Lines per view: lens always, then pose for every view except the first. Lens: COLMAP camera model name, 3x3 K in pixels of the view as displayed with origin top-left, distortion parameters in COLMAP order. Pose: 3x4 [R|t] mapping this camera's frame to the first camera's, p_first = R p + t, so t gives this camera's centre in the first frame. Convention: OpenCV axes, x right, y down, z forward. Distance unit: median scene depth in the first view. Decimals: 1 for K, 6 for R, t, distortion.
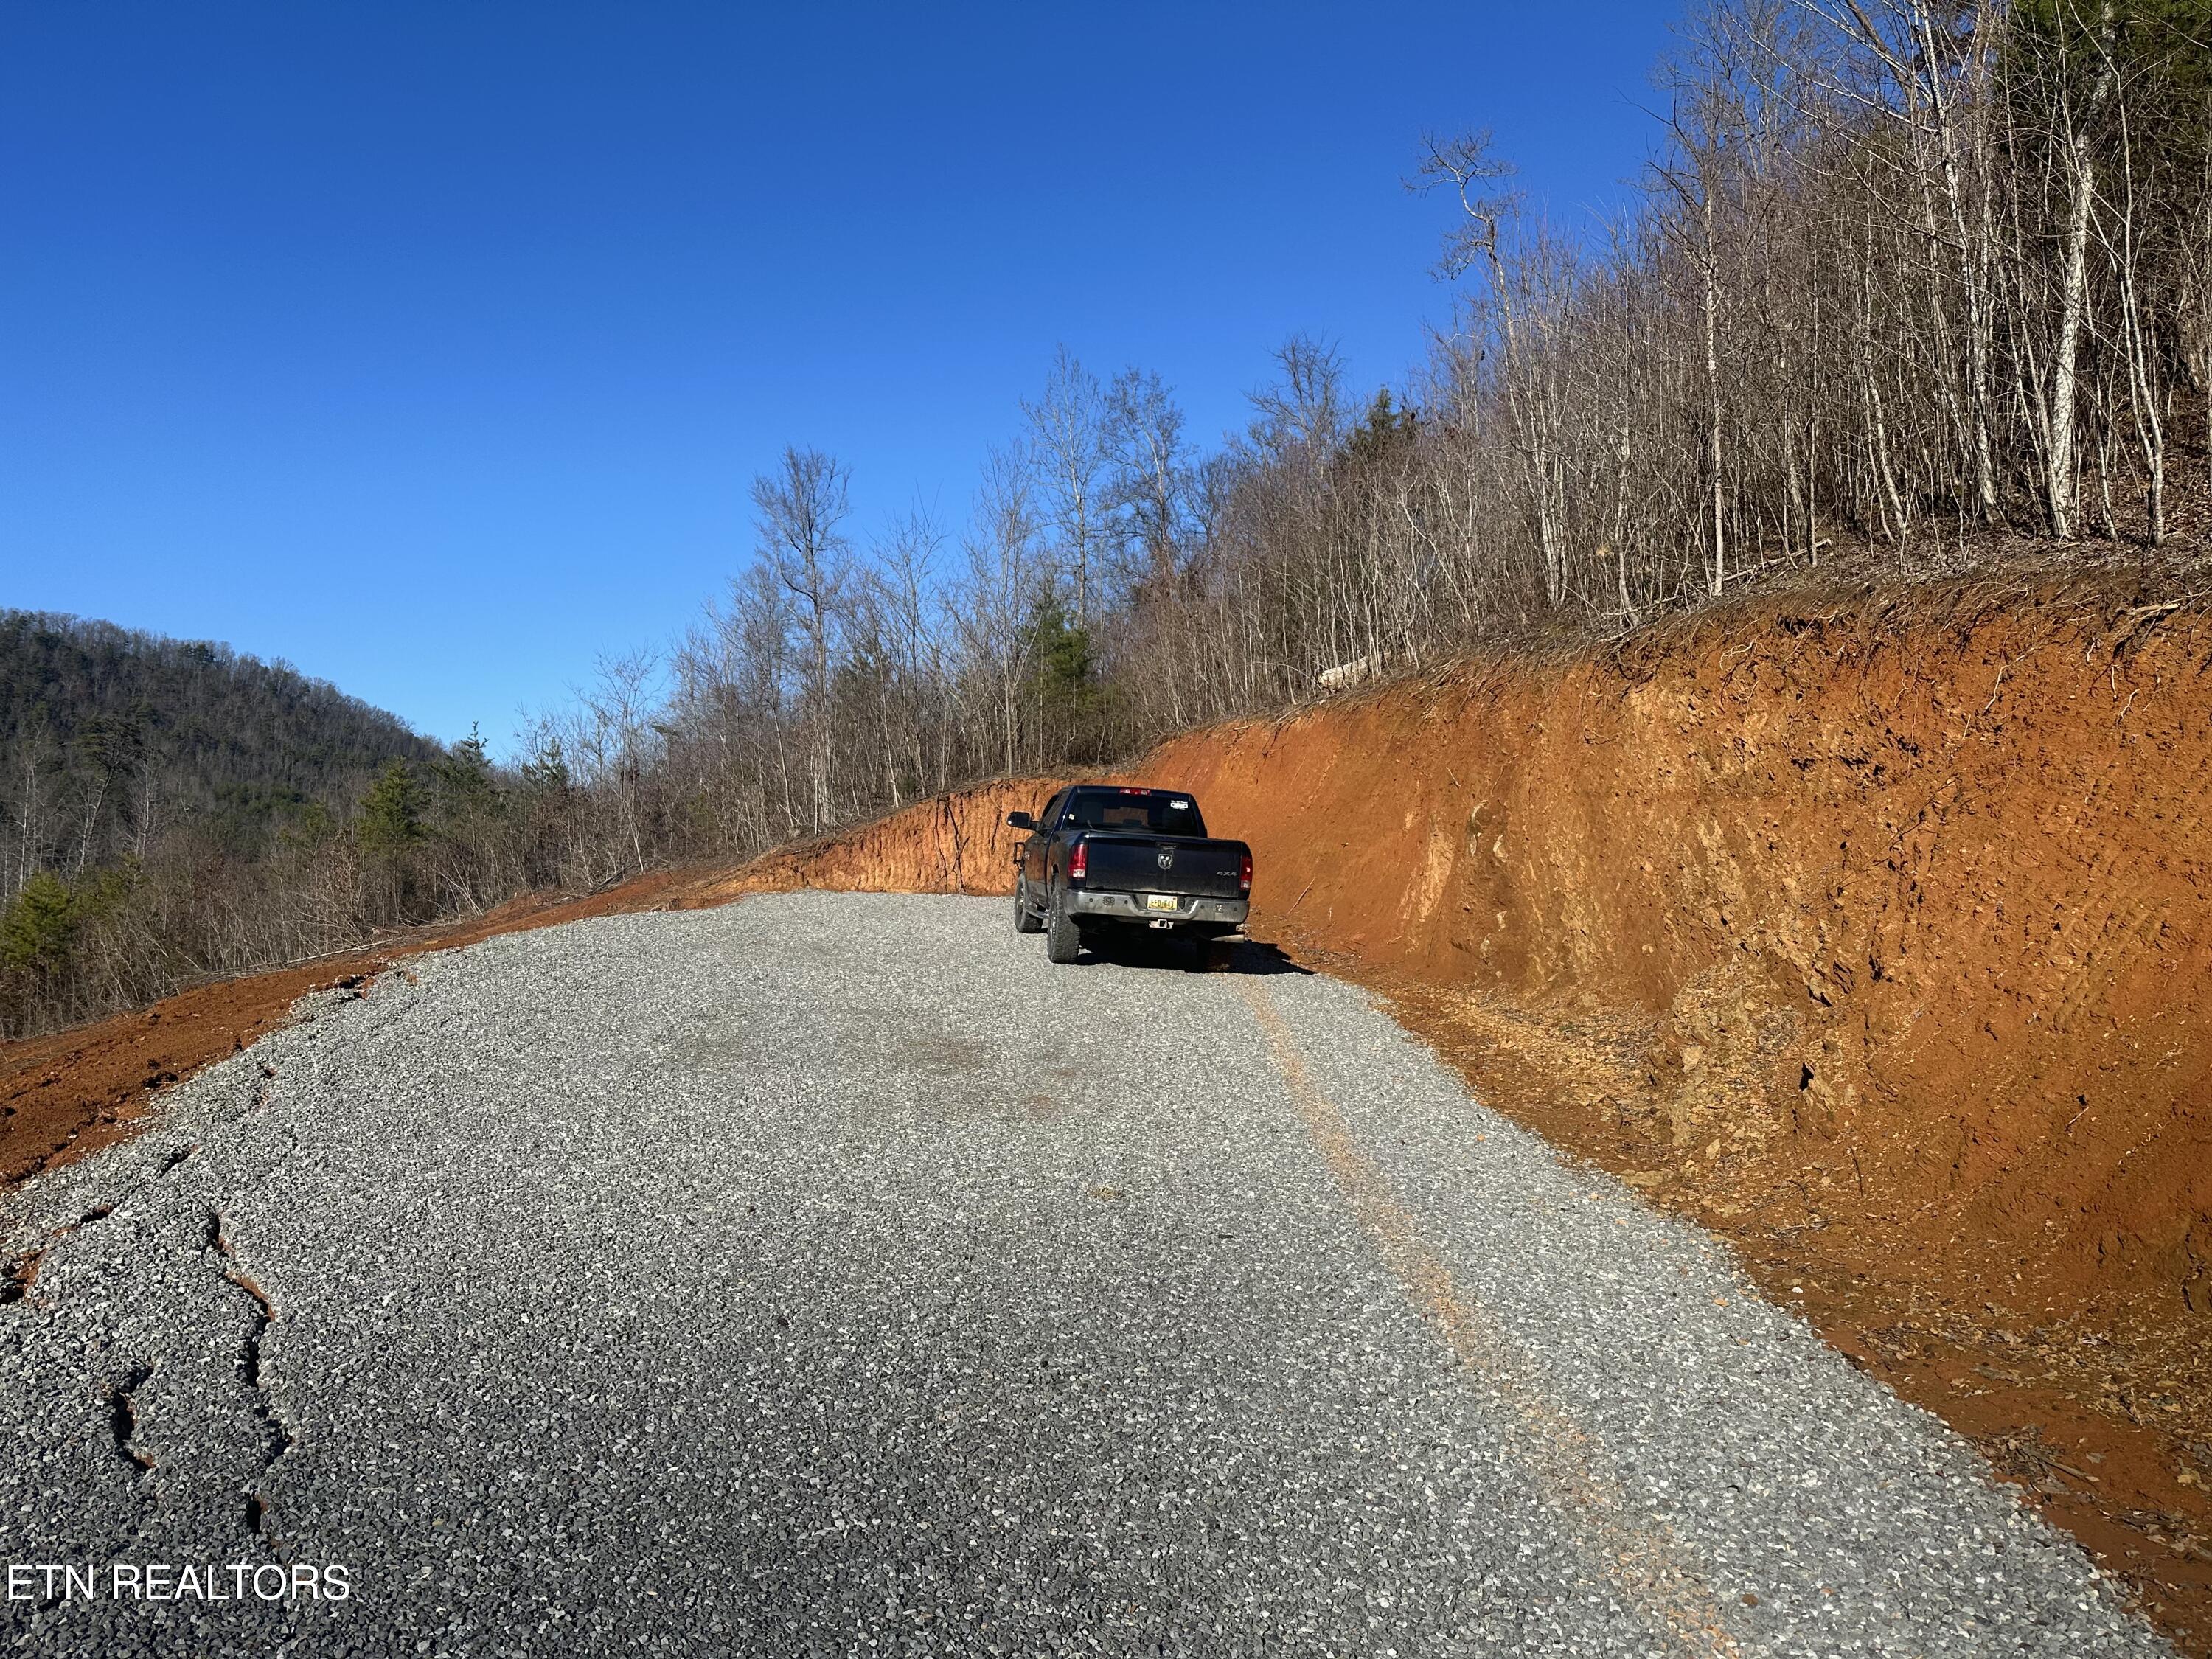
lens RADIAL K [[1534.2, 0, 1120.2], [0, 1534.2, 822.0], [0, 0, 1]] dist [0.063313, -0.105834]
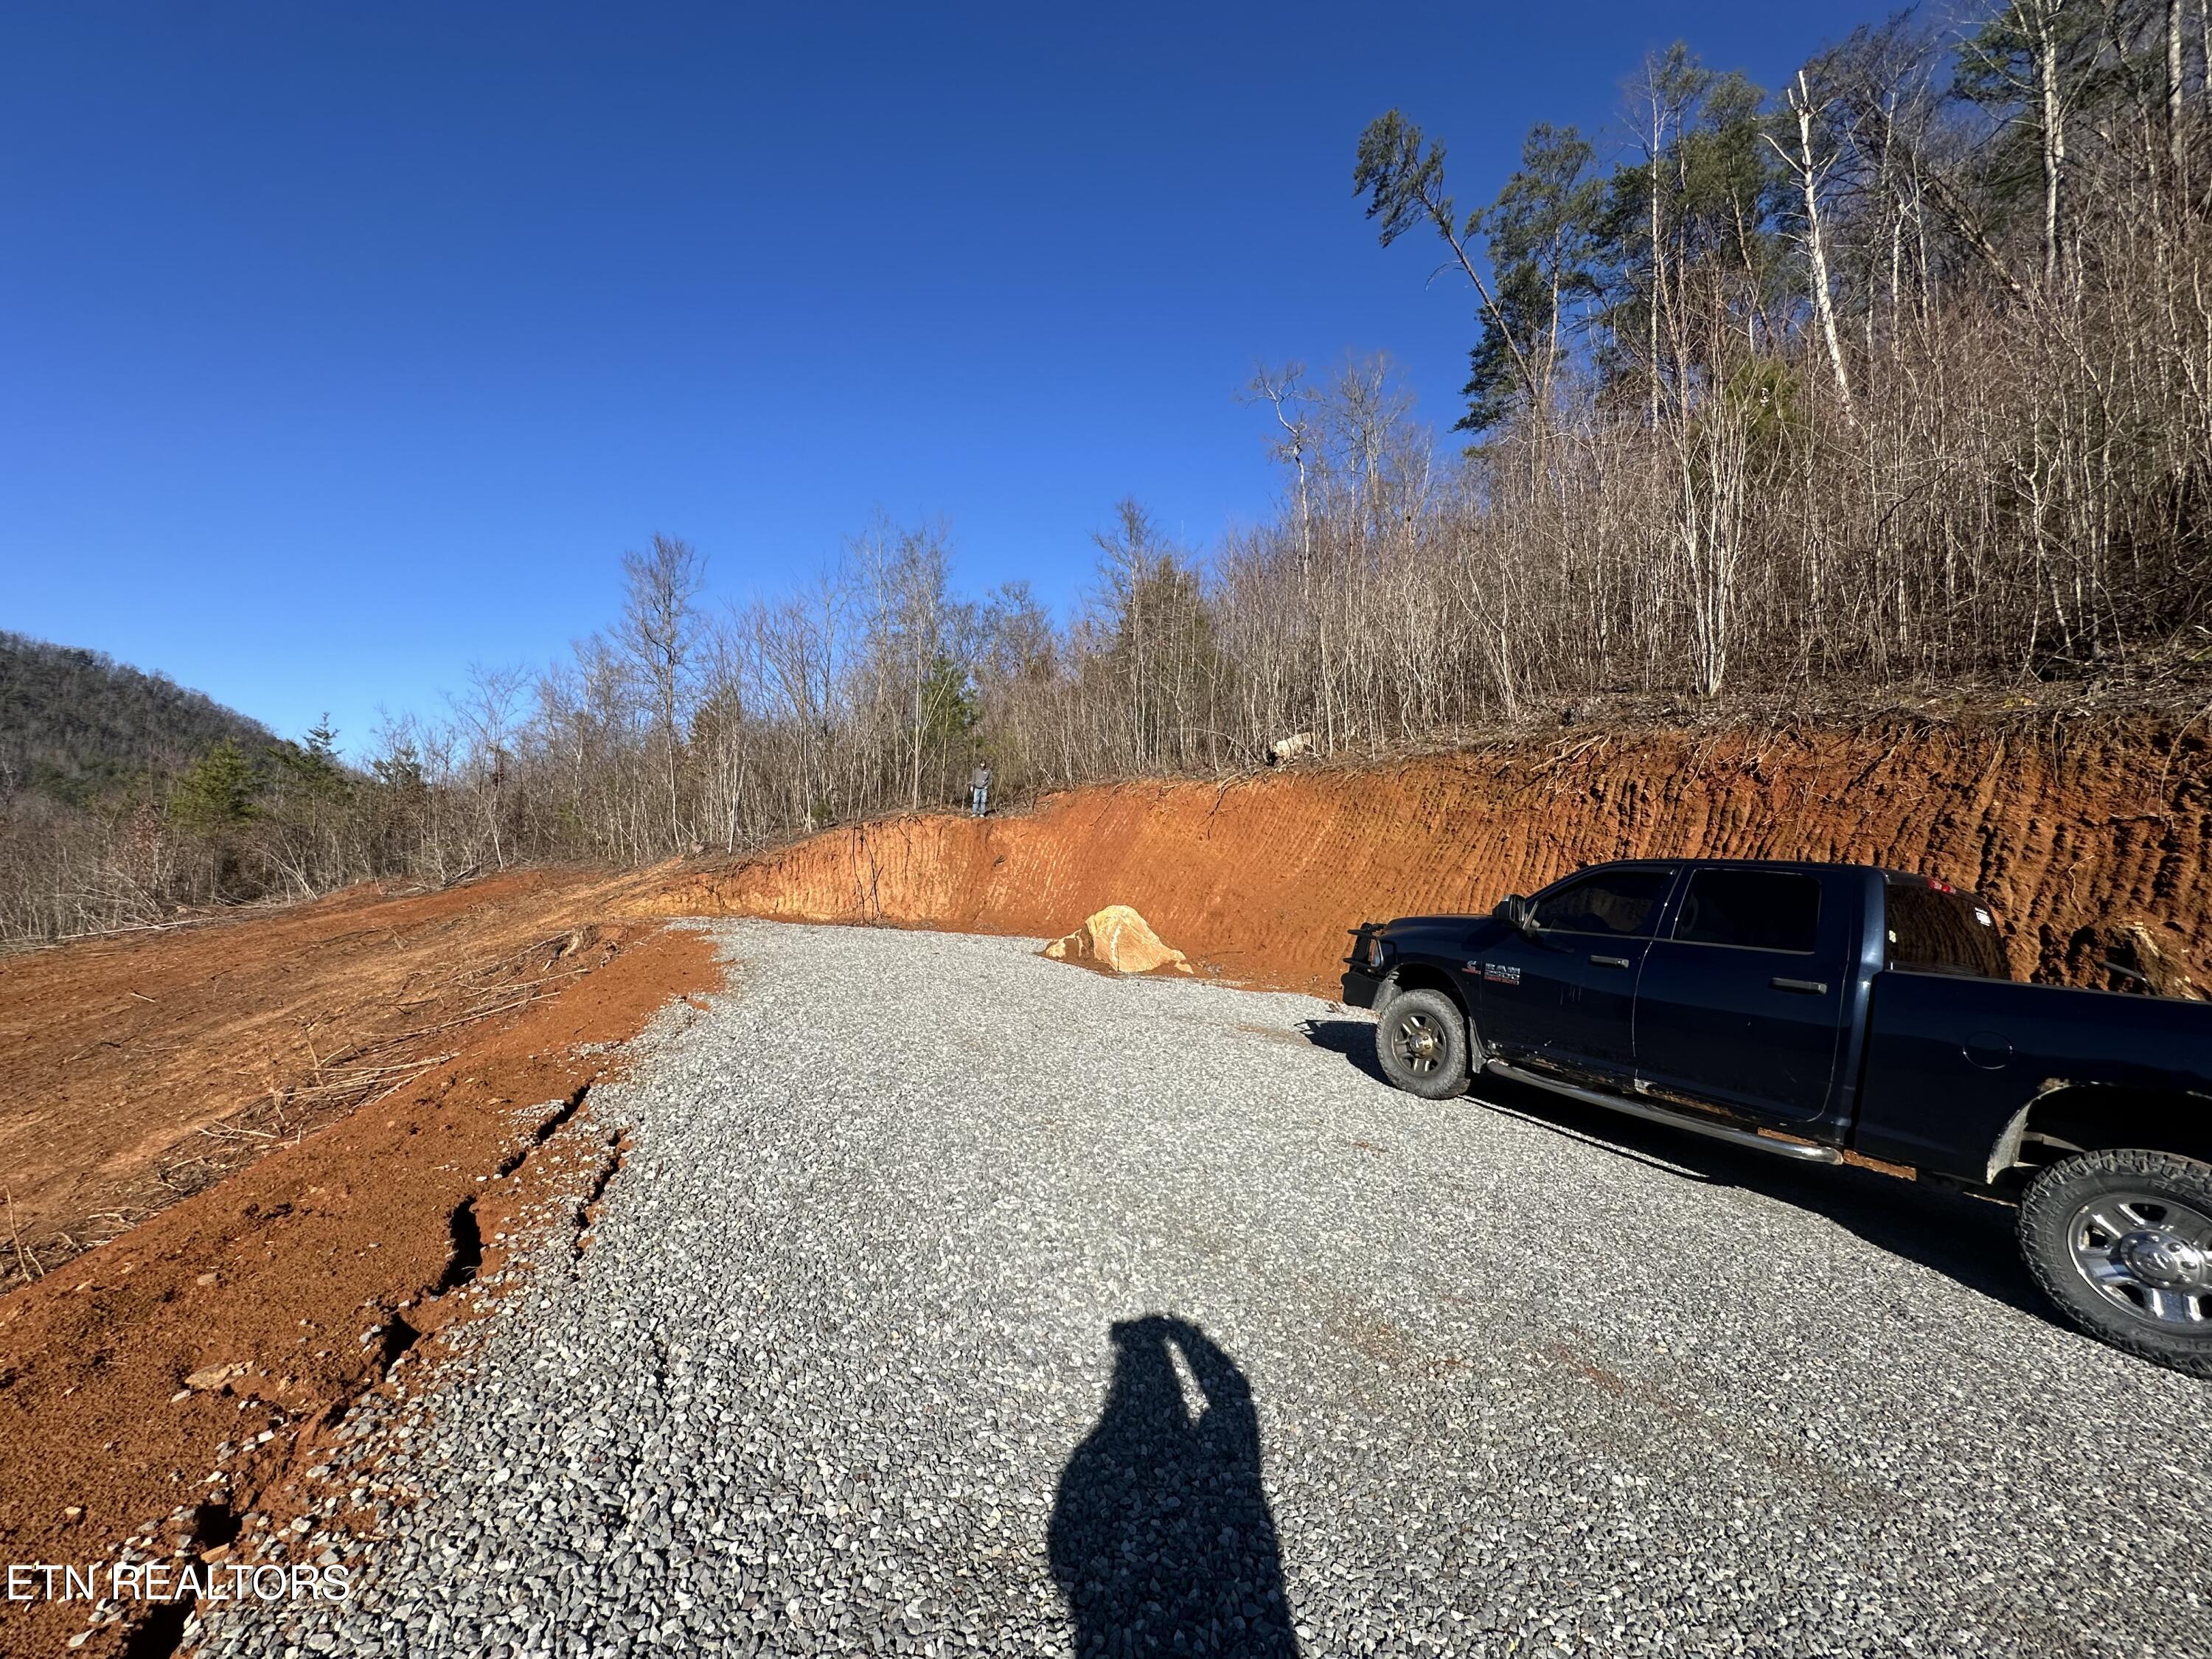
lens RADIAL K [[879.7, 0, 1105.8], [0, 879.7, 832.8], [0, 0, 1]] dist [-0.002081, 0.000223]
pose [[0.942159, 0.079787, 0.325530, -0.109627], [-0.073063, 0.996786, -0.032848, -0.002760], [-0.327105, 0.007164, 0.944961, 0.271803]]
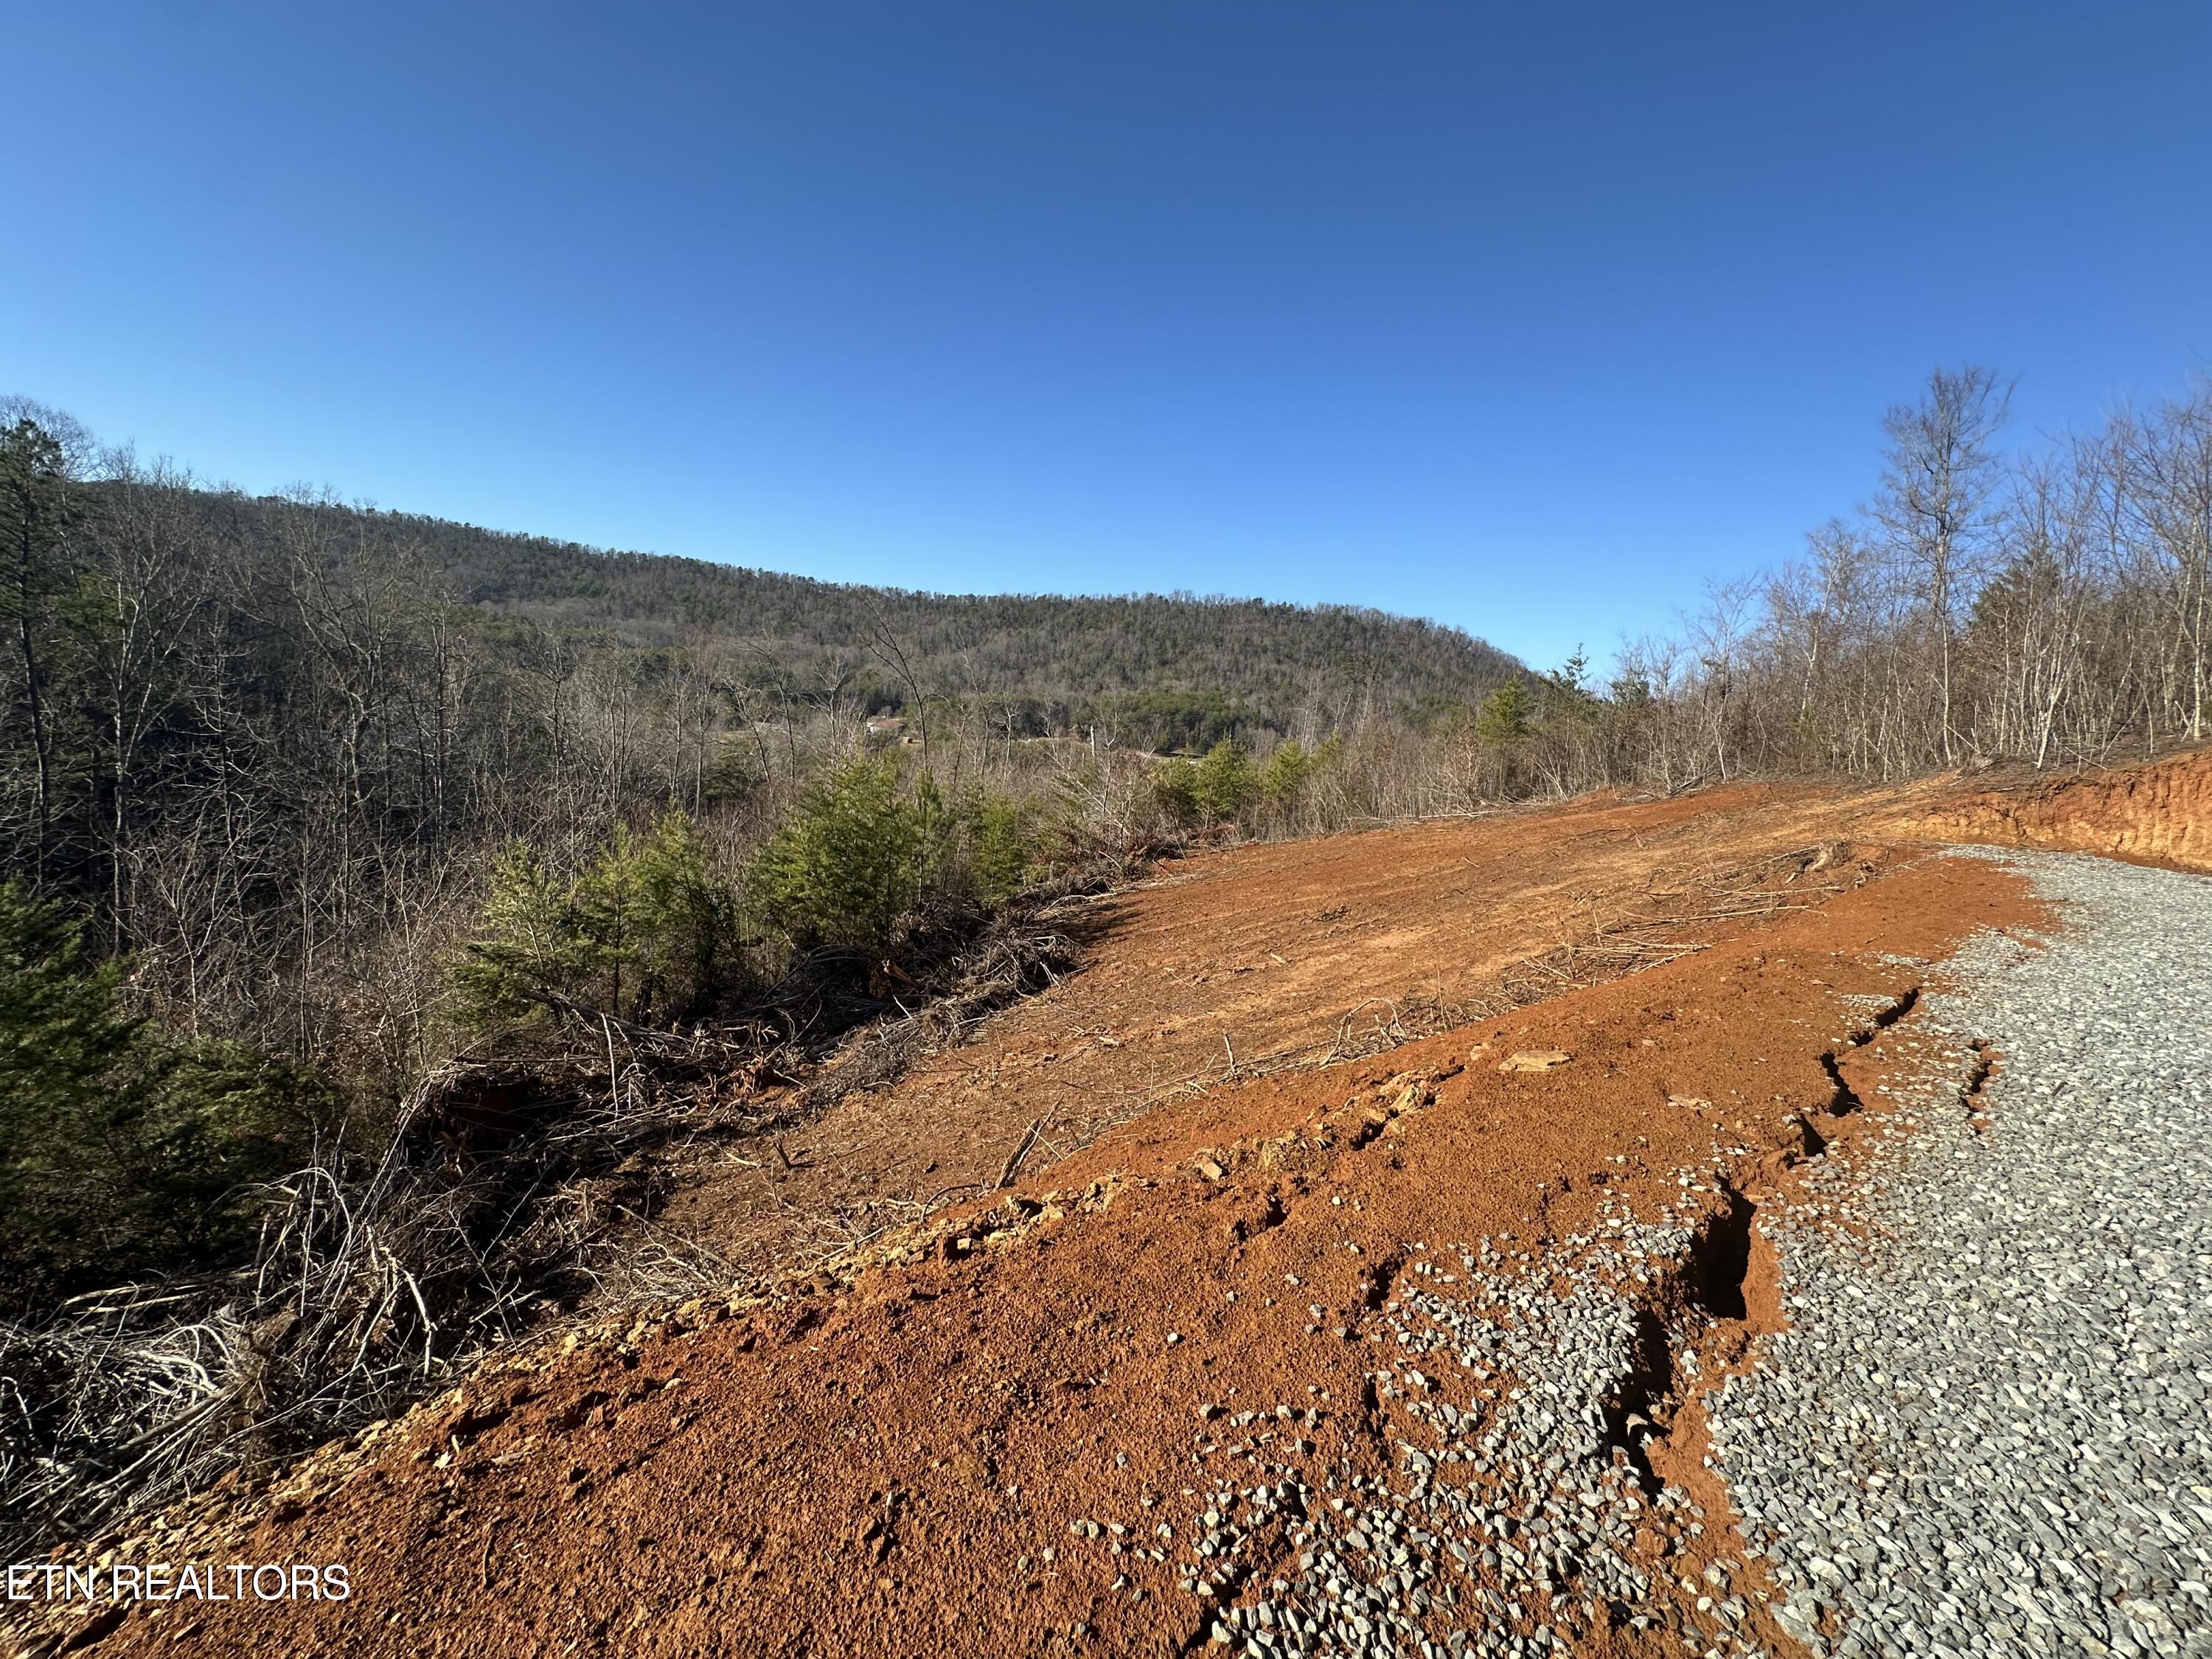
lens RADIAL K [[879.7, 0, 1105.8], [0, 879.7, 832.8], [0, 0, 1]] dist [-0.002081, 0.000223]
pose [[0.645949, 0.149557, -0.748587, -0.117264], [-0.053799, 0.987102, 0.150785, -0.000713], [0.761483, -0.057126, 0.645663, 0.255848]]
